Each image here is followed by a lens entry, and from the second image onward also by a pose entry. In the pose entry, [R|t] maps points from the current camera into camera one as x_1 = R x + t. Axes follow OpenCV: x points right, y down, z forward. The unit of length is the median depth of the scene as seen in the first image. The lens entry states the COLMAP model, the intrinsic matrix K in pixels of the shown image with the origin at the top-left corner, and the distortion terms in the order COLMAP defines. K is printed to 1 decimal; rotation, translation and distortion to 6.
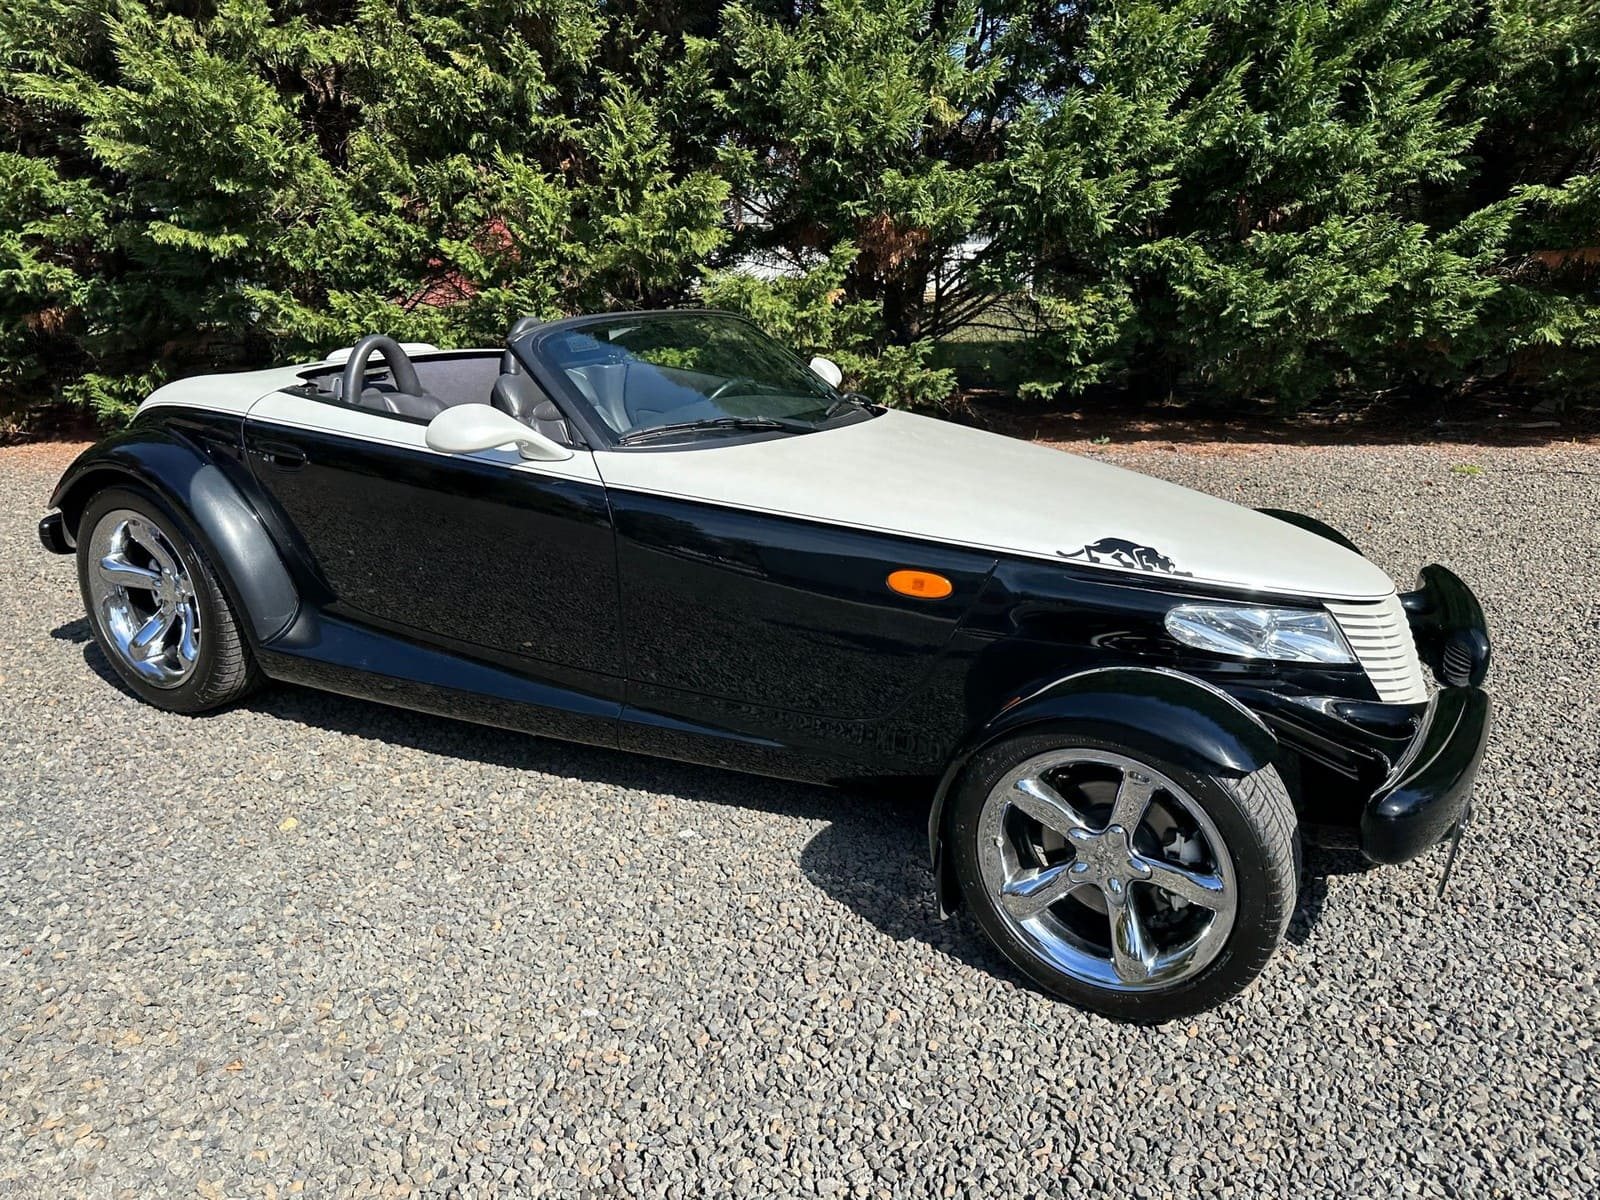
lens RADIAL K [[1135.9, 0, 806.3], [0, 1135.9, 584.7], [0, 0, 1]] dist [0.031827, -0.038506]
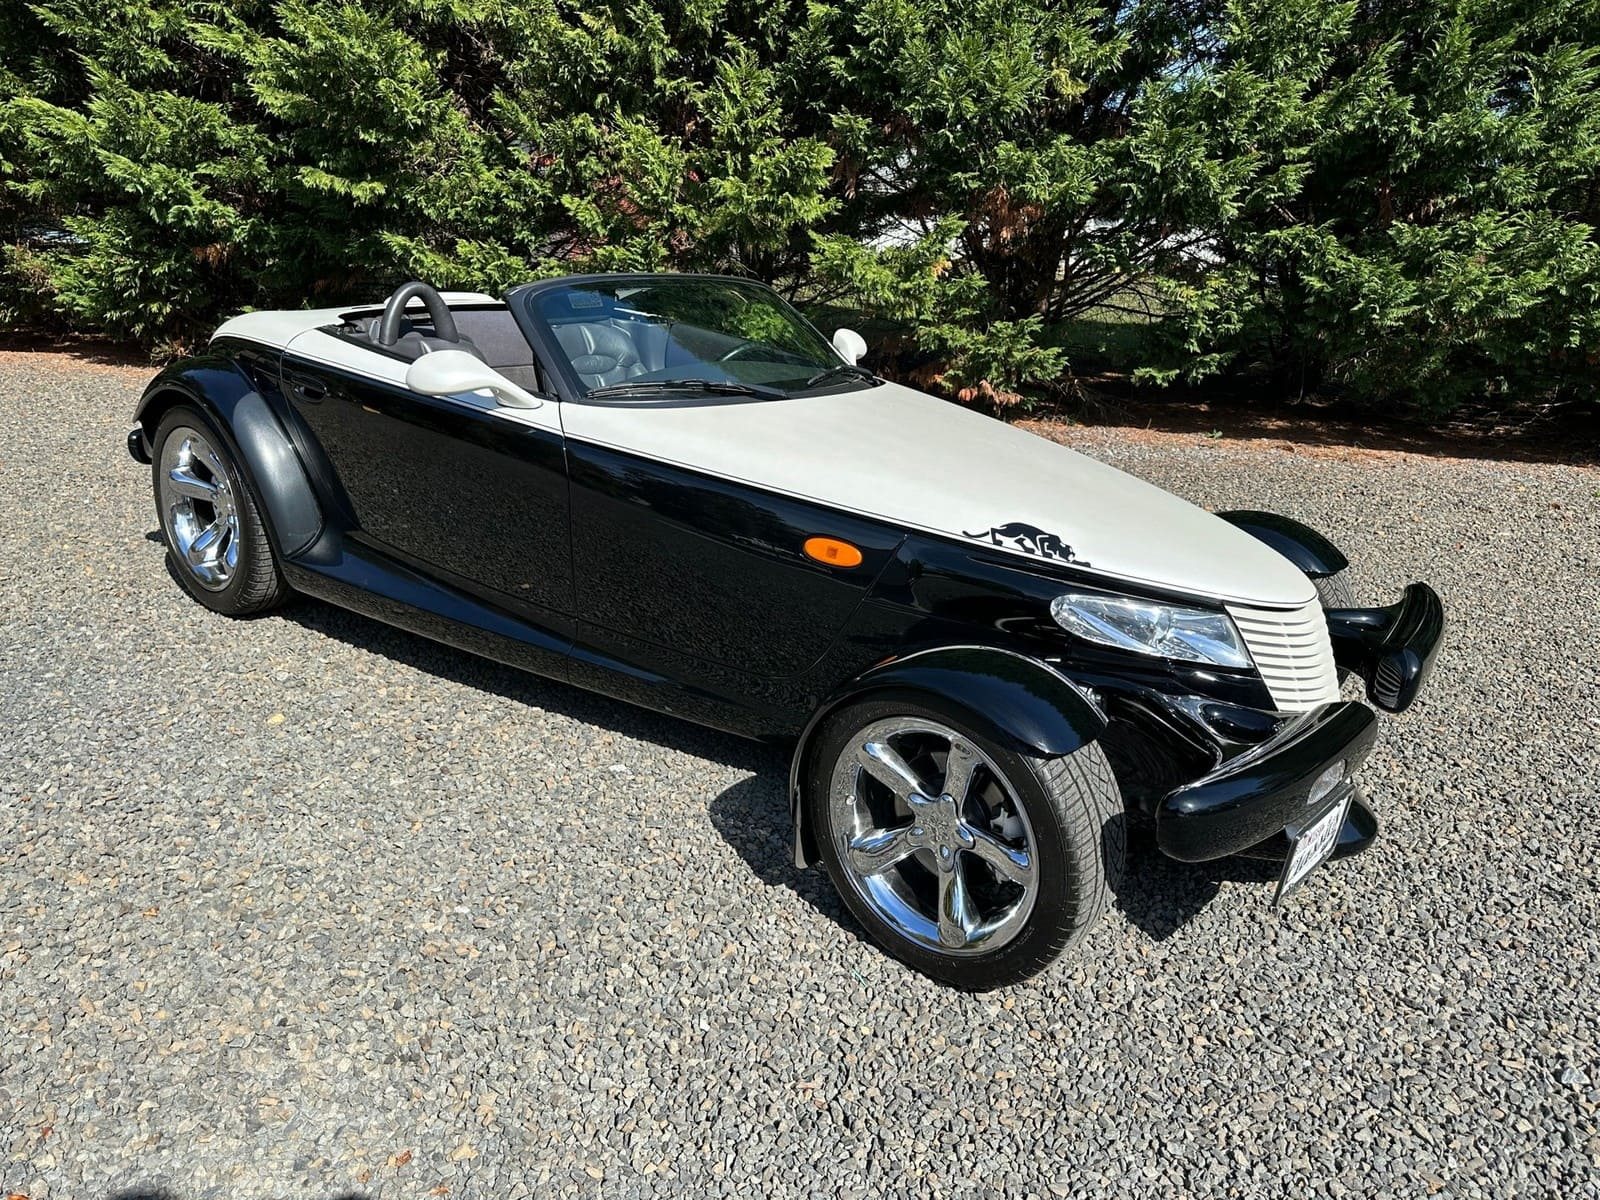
lens RADIAL K [[1139.6, 0, 803.1], [0, 1139.6, 590.1], [0, 0, 1]] dist [0.037669, -0.047425]
pose [[0.985786, 0.091895, -0.140647, 0.079120], [-0.087697, 0.995504, 0.035778, -0.000207], [0.143303, -0.022935, 0.989413, -0.011763]]
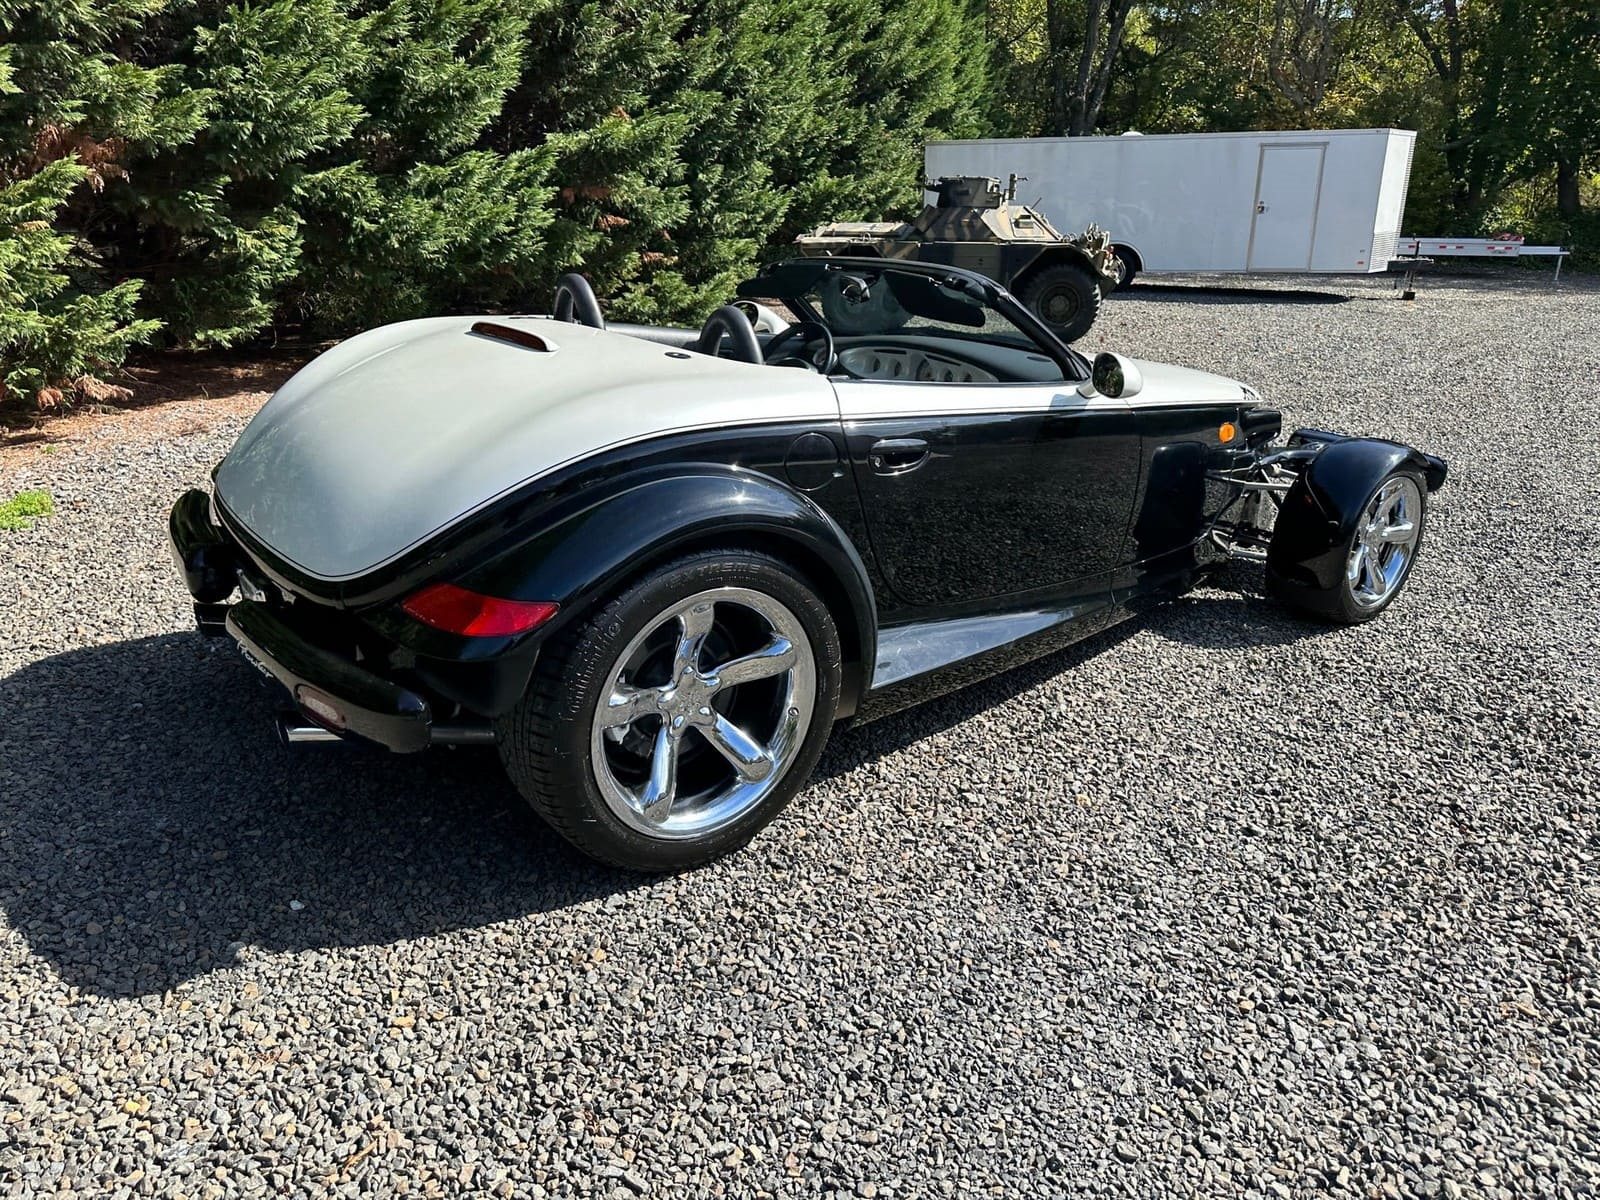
lens RADIAL K [[1121.4, 0, 803.0], [0, 1121.4, 618.0], [0, 0, 1]] dist [0.051136, -0.065407]
pose [[0.402876, -0.308046, 0.861858, -0.520963], [0.227716, 0.945784, 0.231598, -0.083447], [-0.886474, 0.102953, 0.451181, 0.288784]]
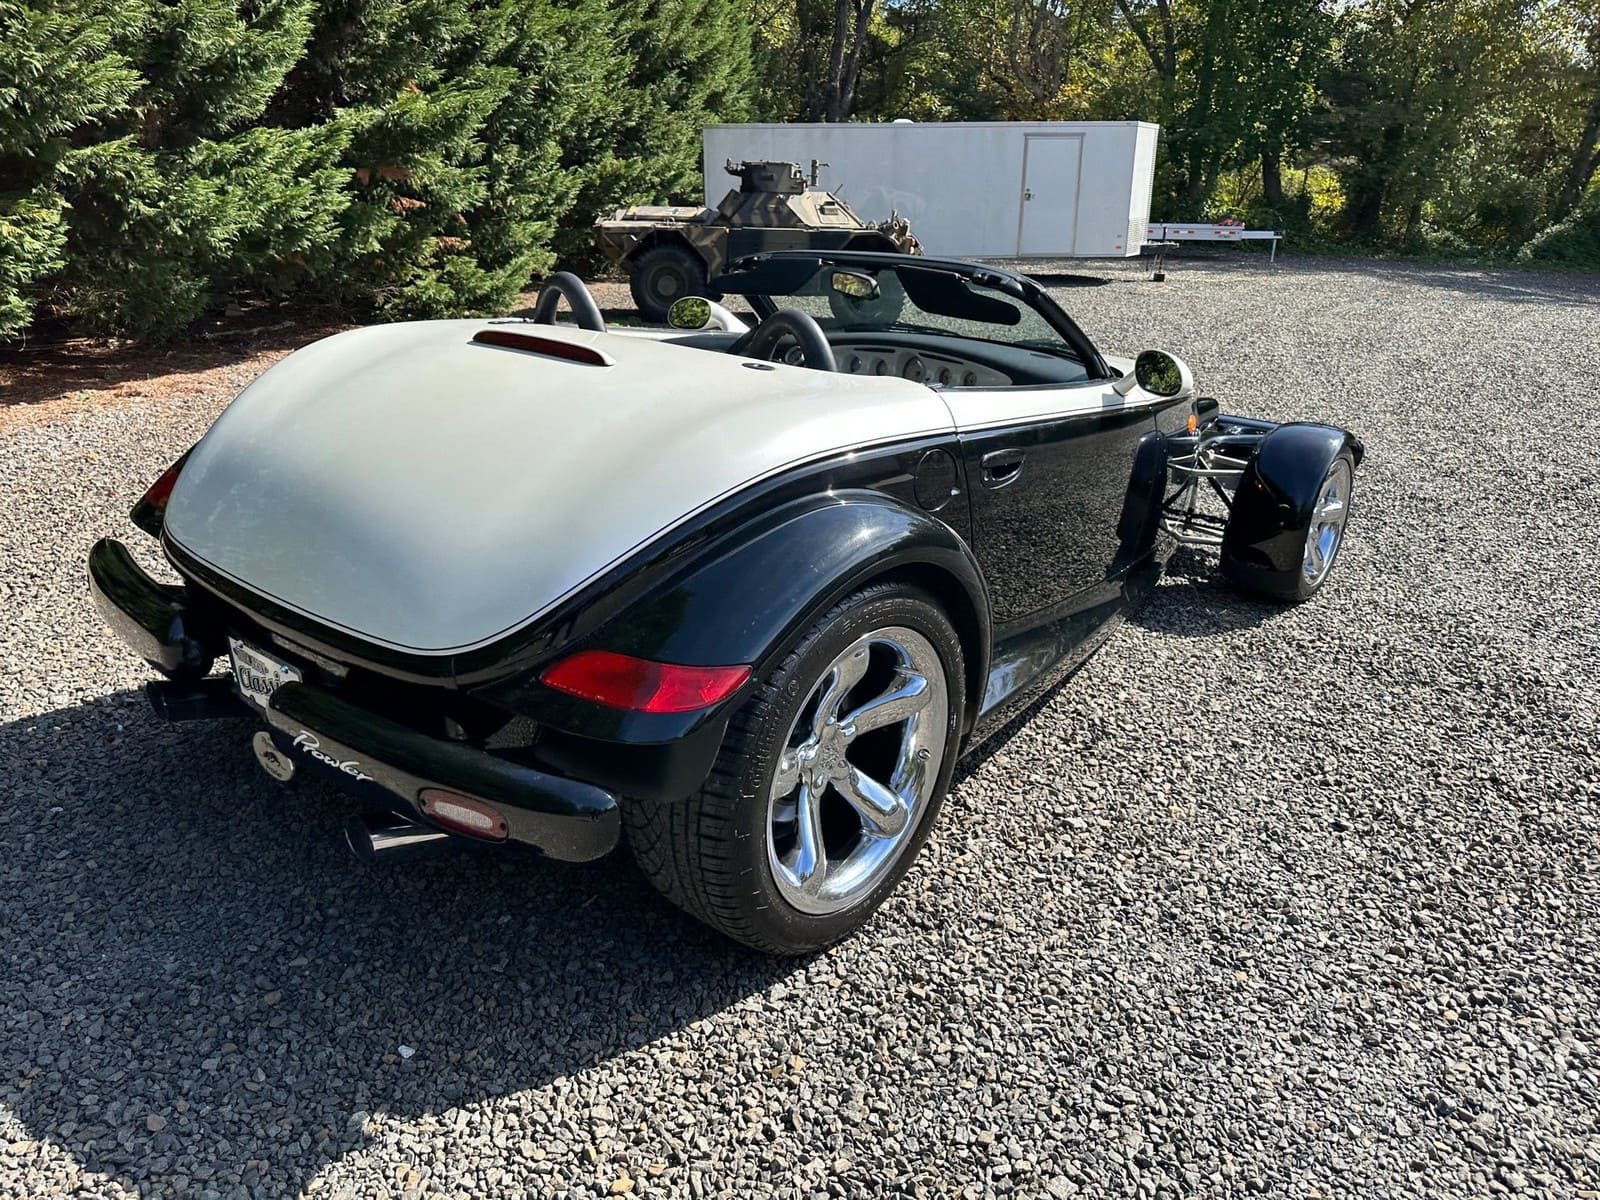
lens RADIAL K [[1135.7, 0, 812.4], [0, 1135.7, 602.4], [0, 0, 1]] dist [0.022621, -0.025051]
pose [[0.195181, -0.327208, 0.924575, -0.520124], [0.237493, 0.930418, 0.279140, -0.111318], [-0.951578, 0.165098, 0.259310, 0.385574]]
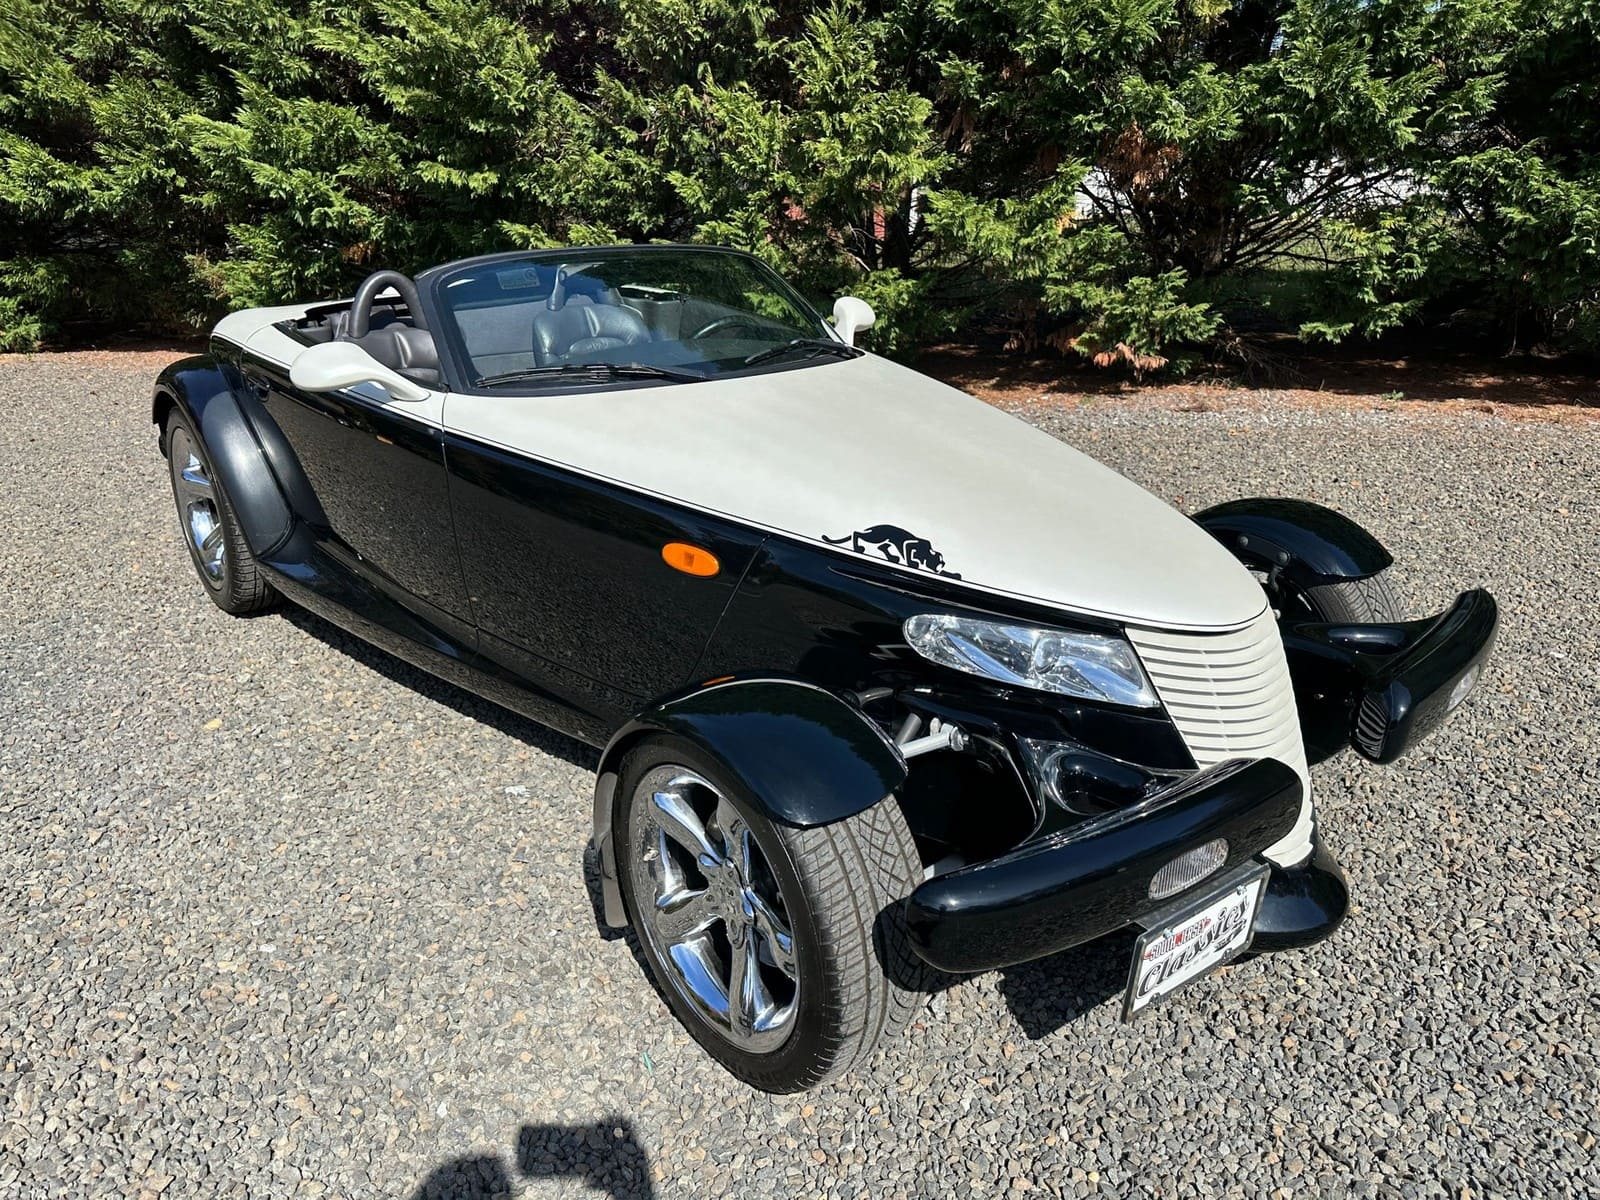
lens RADIAL K [[1137.4, 0, 804.2], [0, 1137.4, 599.2], [0, 0, 1]] dist [0.018258, -0.020883]
pose [[0.939262, 0.099470, -0.328469, 0.171626], [-0.075942, 0.993590, 0.083733, -0.018185], [0.334693, -0.053703, 0.940796, 0.063903]]
